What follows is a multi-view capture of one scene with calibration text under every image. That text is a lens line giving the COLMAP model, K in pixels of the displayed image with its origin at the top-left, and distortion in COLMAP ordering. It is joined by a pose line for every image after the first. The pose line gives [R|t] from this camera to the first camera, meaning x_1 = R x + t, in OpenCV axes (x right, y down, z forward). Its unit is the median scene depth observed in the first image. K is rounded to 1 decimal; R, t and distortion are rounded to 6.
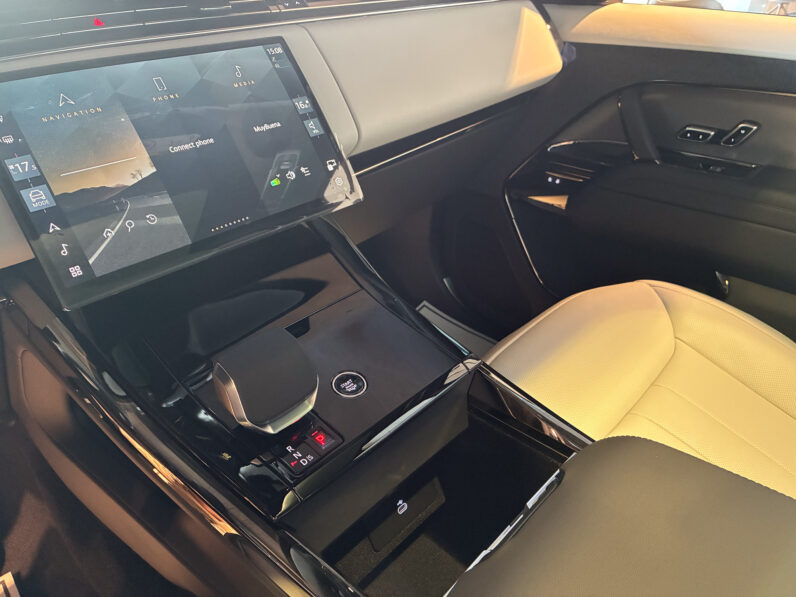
lens RADIAL K [[607.8, 0, 405.9], [0, 607.8, 293.3], [0, 0, 1]] dist [0.045489, -0.078795]
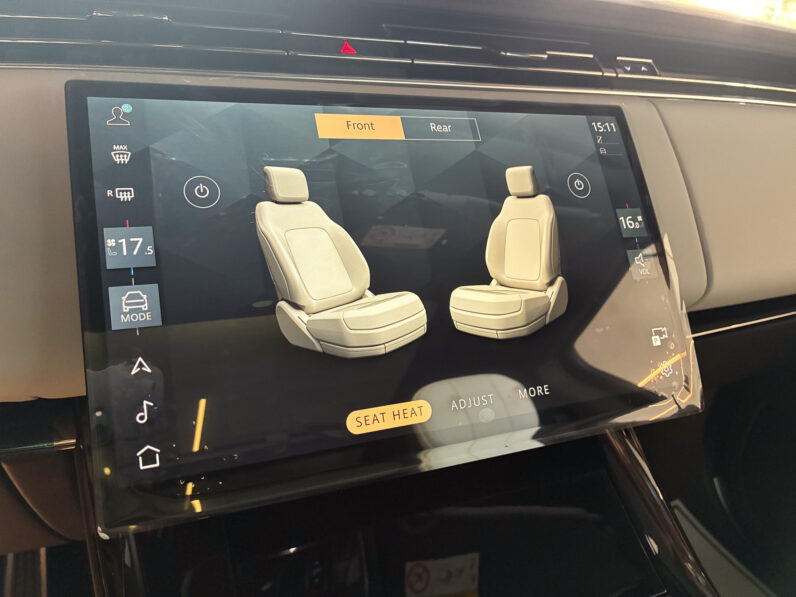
lens RADIAL K [[607.8, 0, 405.9], [0, 607.8, 293.3], [0, 0, 1]] dist [0.045489, -0.078795]
pose [[0.909460, 0.223642, -0.350523, -0.147548], [-0.274018, 0.956434, -0.100735, -0.133677], [0.312723, 0.187664, 0.931121, 0.427382]]
